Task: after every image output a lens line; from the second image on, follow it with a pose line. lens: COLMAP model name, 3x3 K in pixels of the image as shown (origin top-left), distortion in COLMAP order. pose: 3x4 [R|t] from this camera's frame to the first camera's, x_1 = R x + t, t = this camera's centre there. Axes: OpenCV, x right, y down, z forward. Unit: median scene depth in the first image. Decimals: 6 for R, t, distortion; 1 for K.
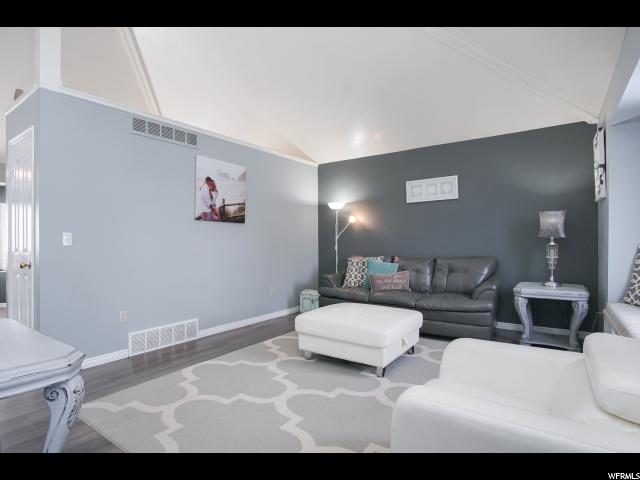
lens RADIAL K [[343.1, 0, 319.1], [0, 343.1, 237.7], [0, 0, 1]] dist [-0.003030, -0.000666]
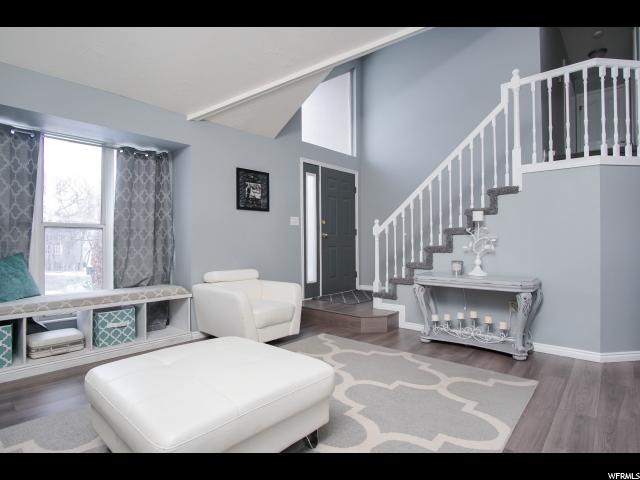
lens RADIAL K [[349.6, 0, 316.7], [0, 349.6, 240.4], [0, 0, 1]] dist [-0.022345, 0.006310]
pose [[-0.991536, 0.009637, 0.129476, -0.091154], [0.008926, 0.999942, -0.006067, 0.023621], [-0.129527, -0.004860, -0.991564, 1.229228]]
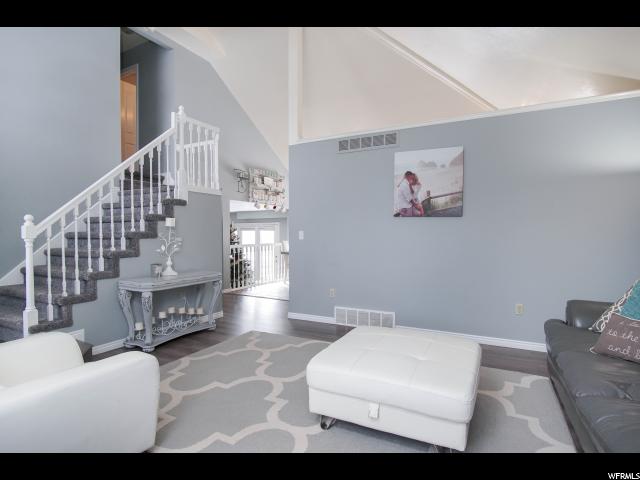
lens RADIAL K [[349.6, 0, 316.0], [0, 349.6, 239.8], [0, 0, 1]] dist [-0.022345, 0.006310]
pose [[0.122157, 0.020434, -0.992300, 0.624389], [0.006753, 0.999748, 0.021419, -0.006828], [0.992488, -0.009318, 0.121988, 0.617283]]
